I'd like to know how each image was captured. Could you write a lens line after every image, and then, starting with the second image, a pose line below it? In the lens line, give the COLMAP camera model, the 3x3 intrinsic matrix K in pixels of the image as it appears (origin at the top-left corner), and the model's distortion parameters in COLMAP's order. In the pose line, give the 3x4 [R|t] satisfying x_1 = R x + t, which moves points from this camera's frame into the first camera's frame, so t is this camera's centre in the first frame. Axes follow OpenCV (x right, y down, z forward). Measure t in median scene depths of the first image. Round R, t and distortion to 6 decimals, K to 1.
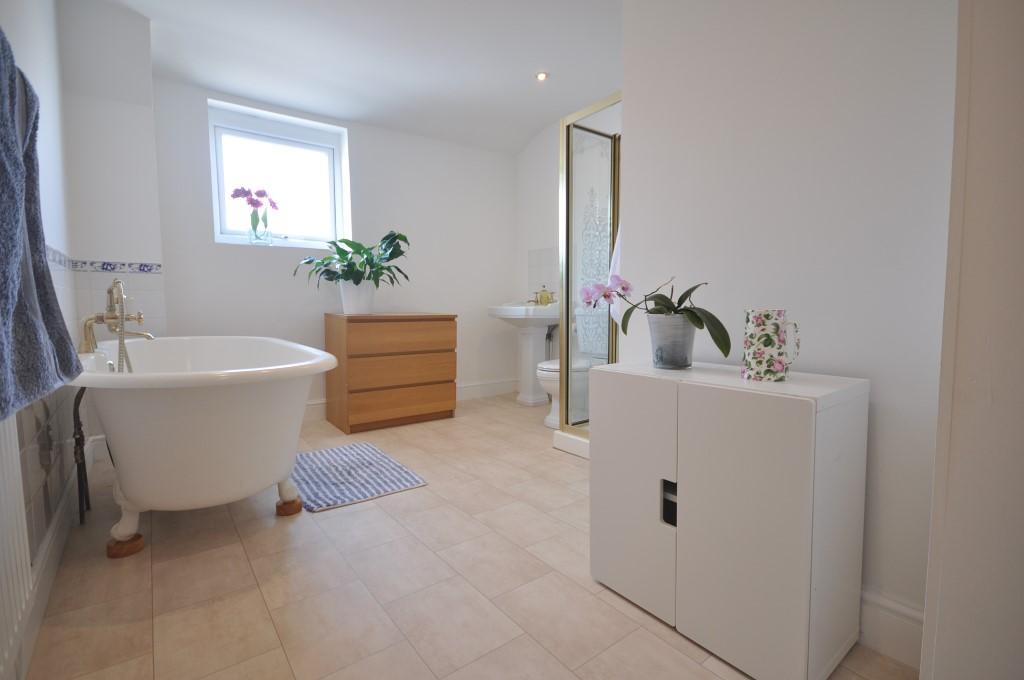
lens RADIAL K [[456.6, 0, 512.0], [0, 456.6, 340.0], [0, 0, 1]] dist [0.000638, 0.000338]
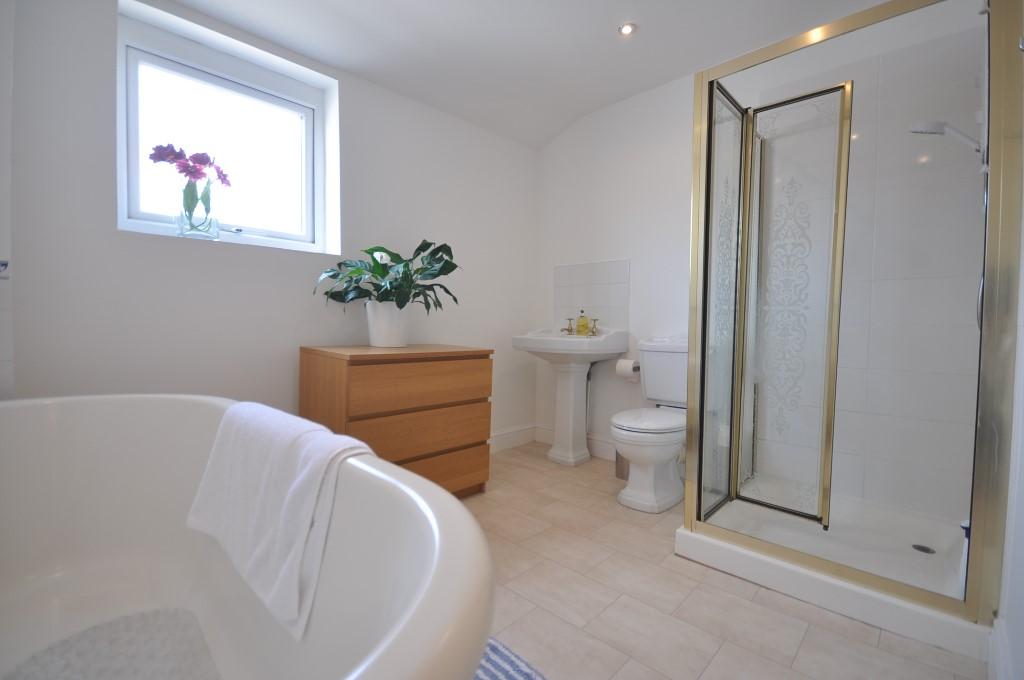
lens RADIAL K [[448.0, 0, 518.6], [0, 448.0, 342.3], [0, 0, 1]] dist [-0.005362, -0.001056]
pose [[0.986477, 0.008966, 0.163653, -0.211573], [-0.002950, 0.999312, -0.036965, -0.044308], [-0.163872, 0.035982, 0.985825, 0.322133]]
